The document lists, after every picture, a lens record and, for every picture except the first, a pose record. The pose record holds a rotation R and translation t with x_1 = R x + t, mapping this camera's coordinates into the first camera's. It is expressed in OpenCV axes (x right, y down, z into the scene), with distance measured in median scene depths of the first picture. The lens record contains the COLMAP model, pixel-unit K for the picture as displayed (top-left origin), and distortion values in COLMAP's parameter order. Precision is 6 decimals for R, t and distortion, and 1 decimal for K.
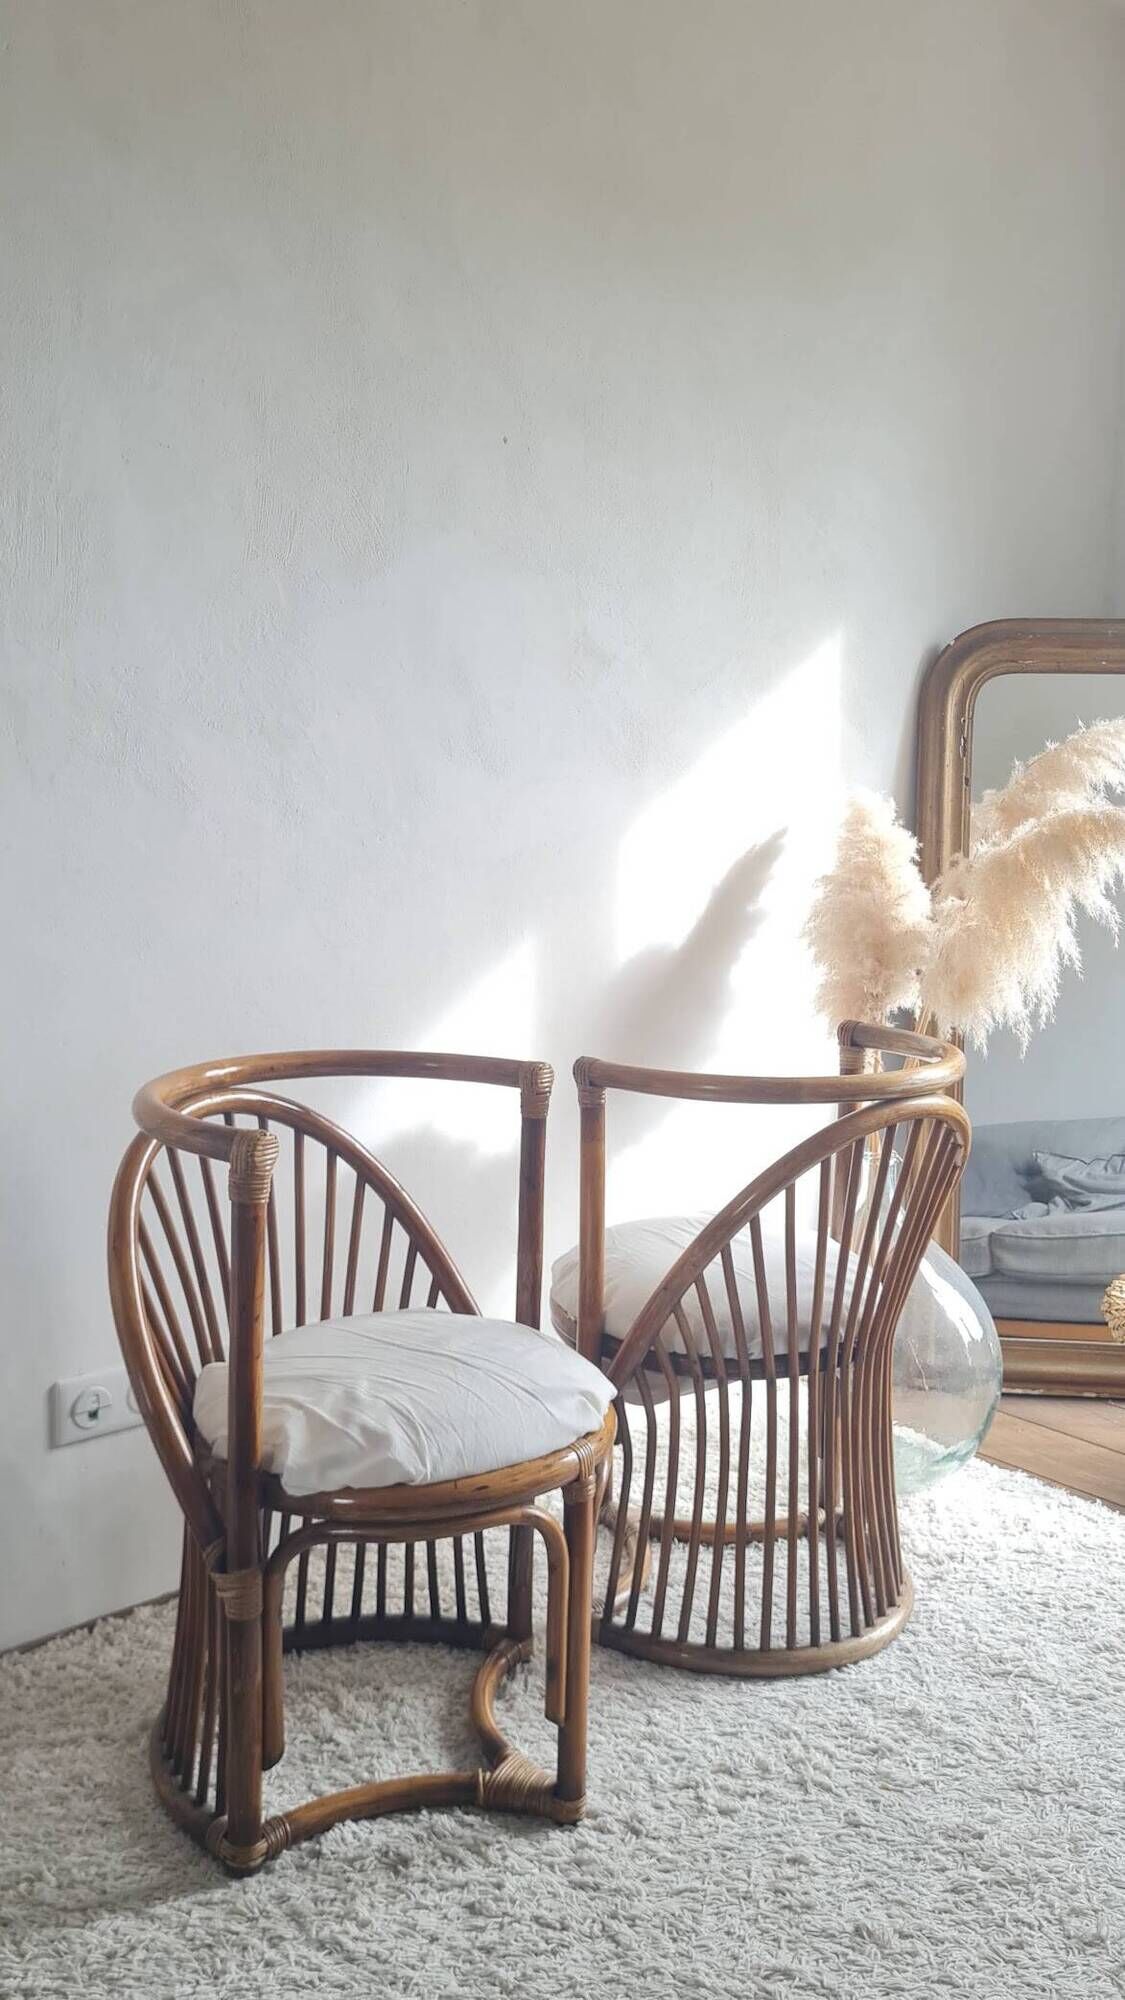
lens RADIAL K [[1576.7, 0, 573.6], [0, 1576.7, 981.2], [0, 0, 1]] dist [0.045115, -0.034893]
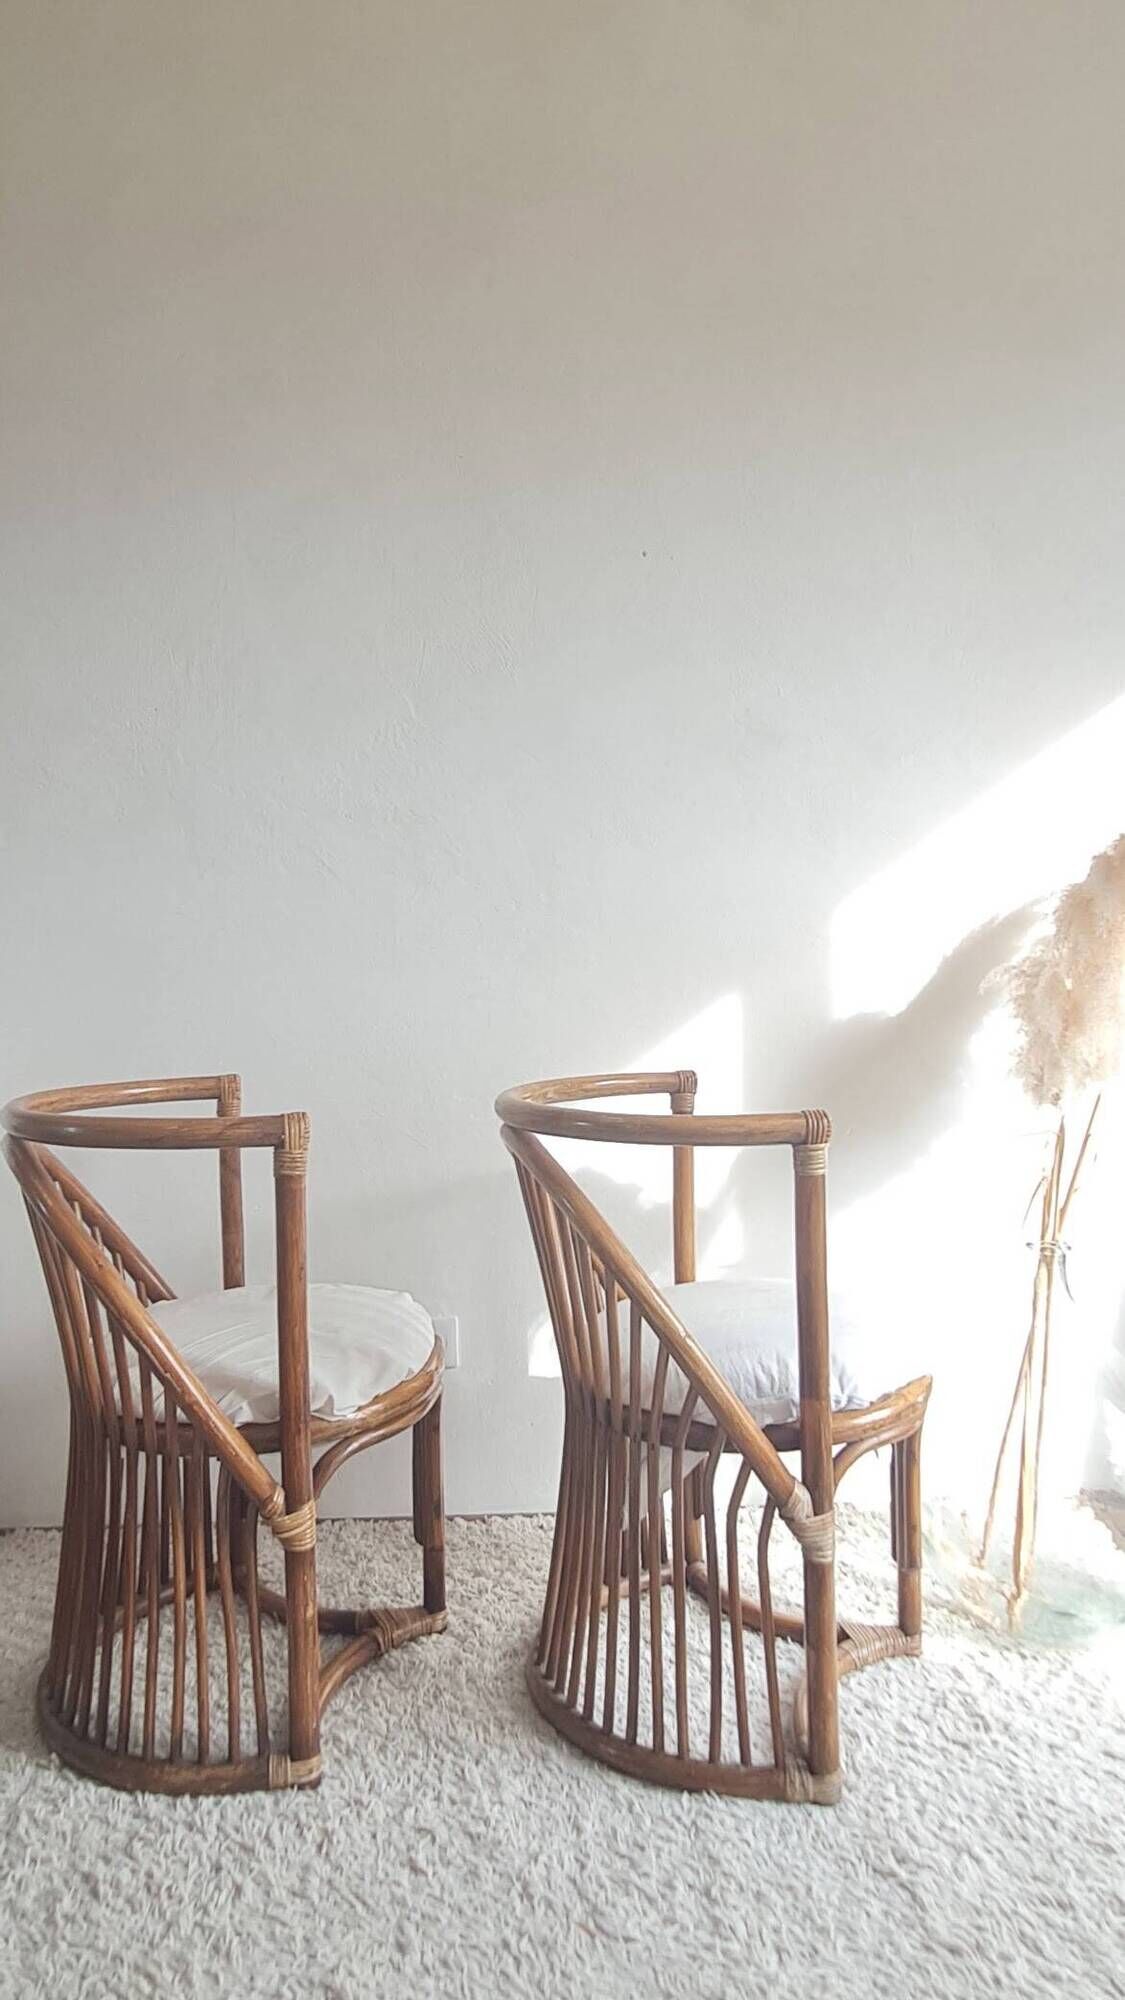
lens RADIAL K [[1296.0, 0, 541.9], [0, 1296.0, 990.2], [0, 0, 1]] dist [0.011600, -0.006809]
pose [[0.762635, -0.009599, -0.646758, 0.553537], [-0.032647, 0.998044, -0.053308, 0.033579], [0.646004, 0.061769, 0.760830, 0.361773]]
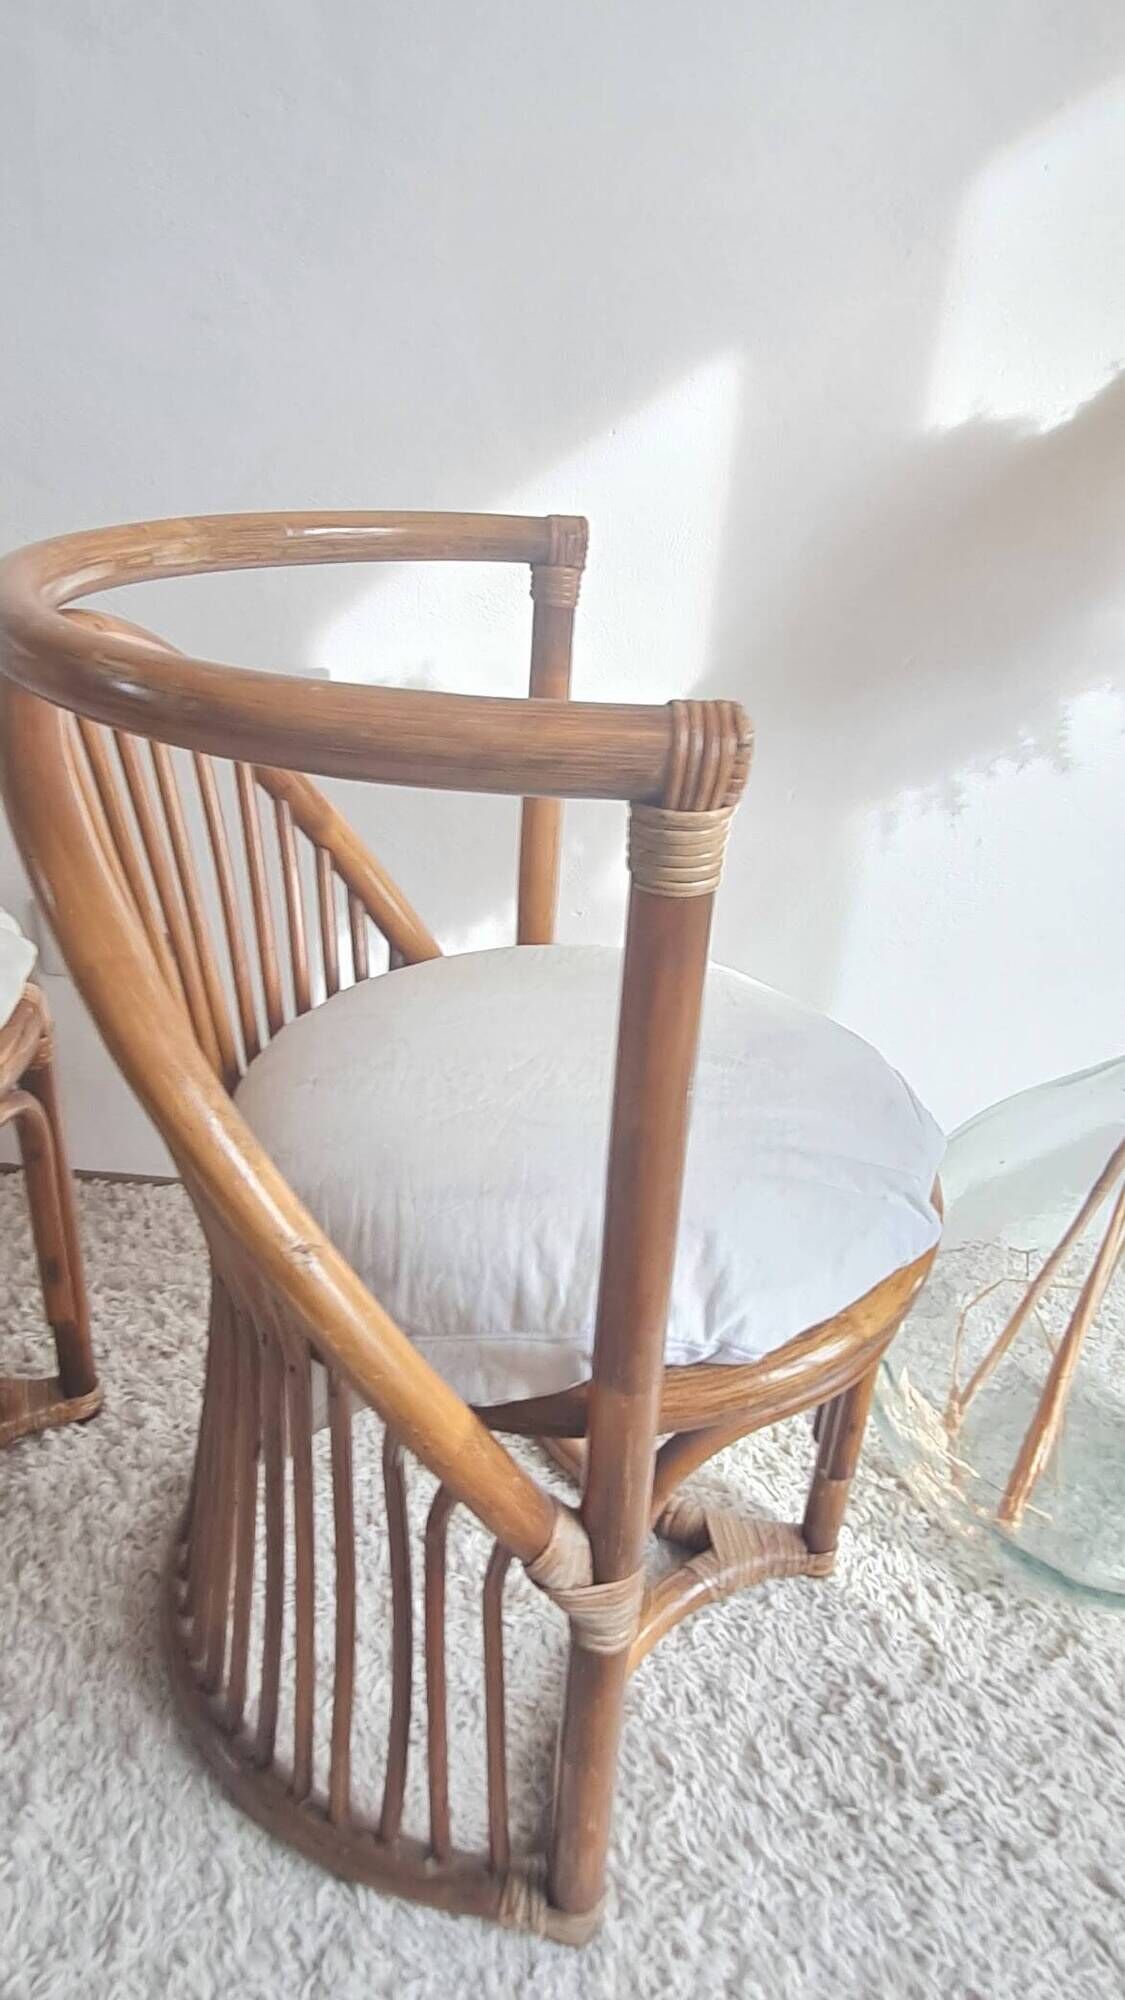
lens RADIAL K [[1296.0, 0, 537.4], [0, 1296.0, 1011.0], [0, 0, 1]] dist [0.011600, -0.006809]
pose [[0.701189, 0.348899, -0.621774, 0.354166], [-0.112590, 0.915327, 0.386652, 0.022176], [0.704029, -0.201111, 0.681100, 0.799208]]
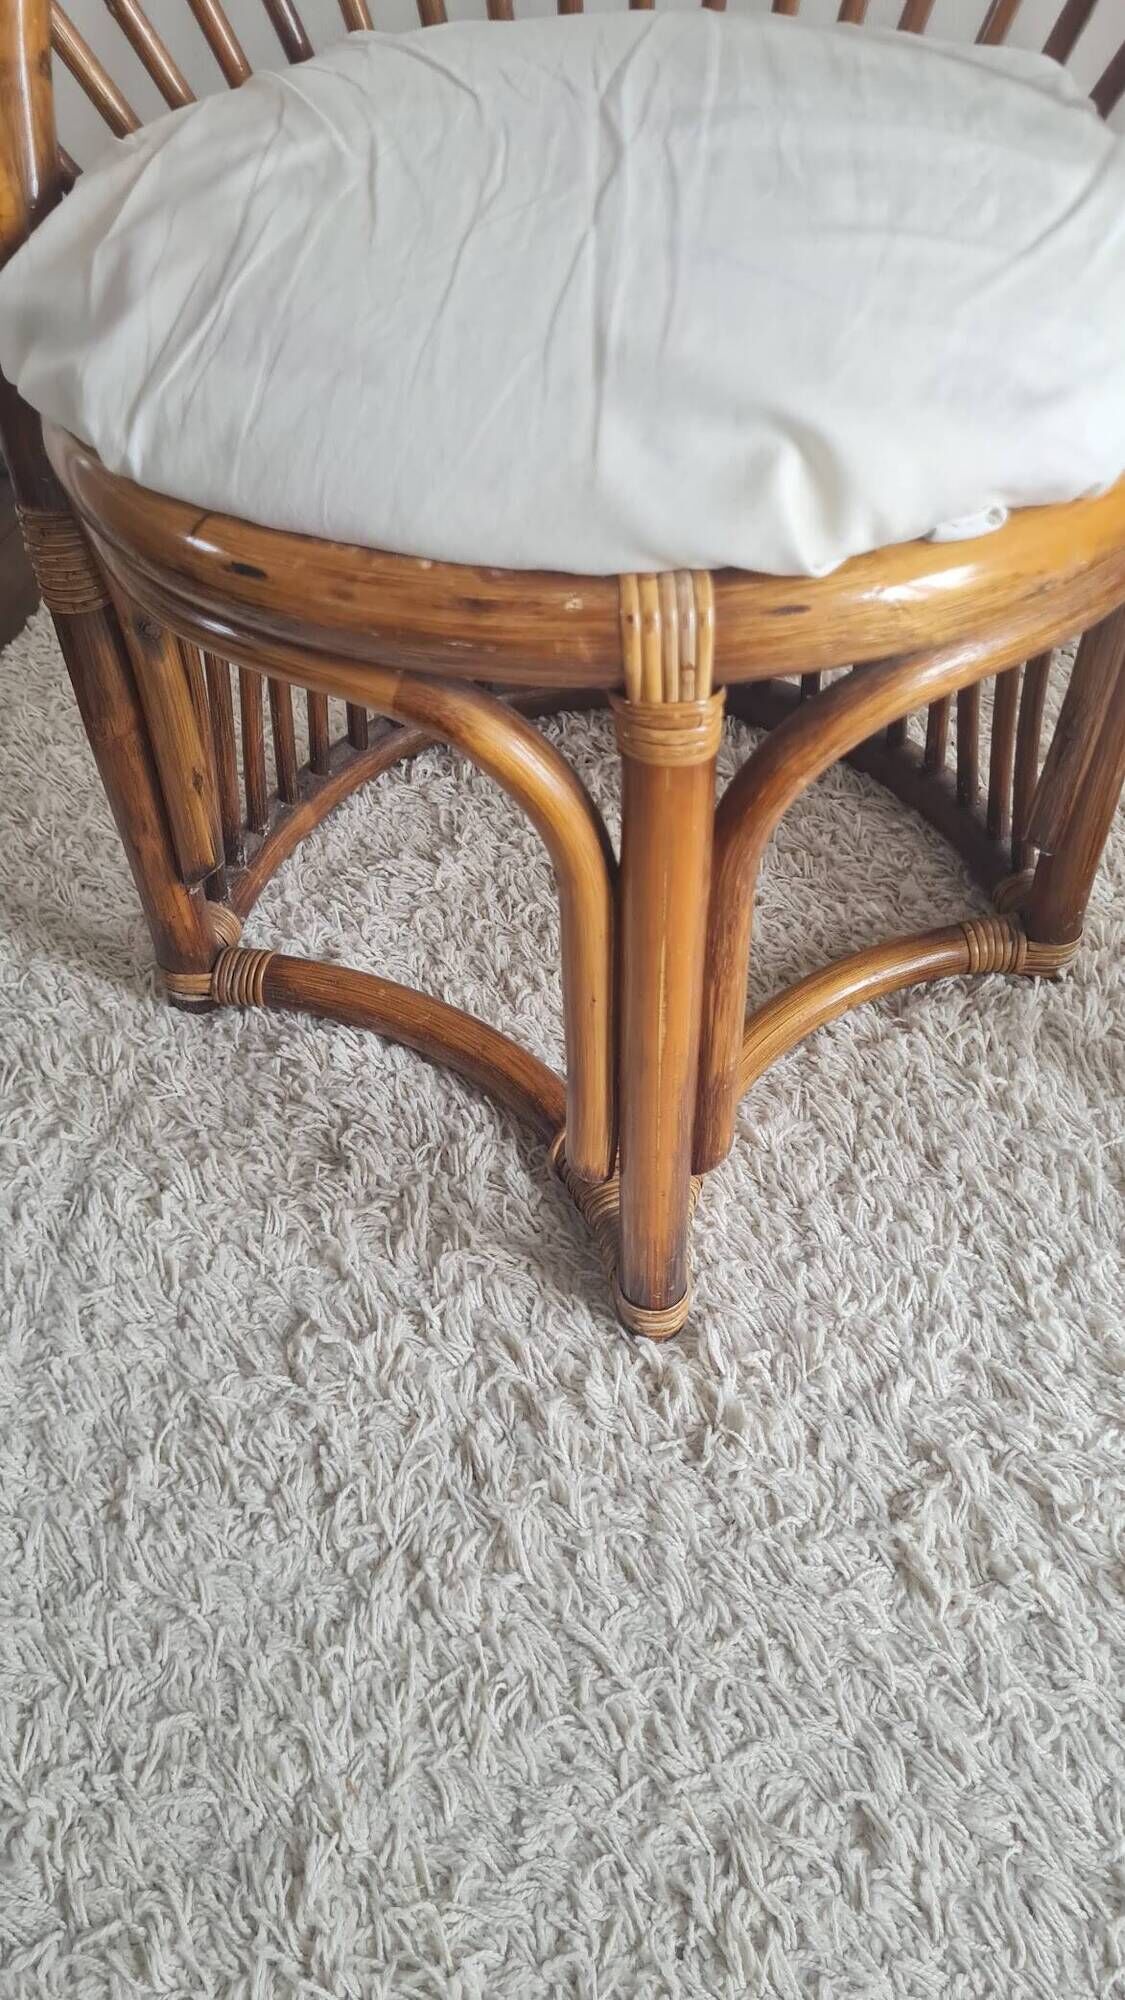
lens RADIAL K [[1576.7, 0, 581.2], [0, 1576.7, 979.0], [0, 0, 1]] dist [0.045115, -0.034893]
pose [[0.563075, 0.580632, -0.588059, 0.165955], [-0.048100, 0.733406, 0.678087, 0.121242], [0.825005, -0.353529, 0.440891, 0.681795]]
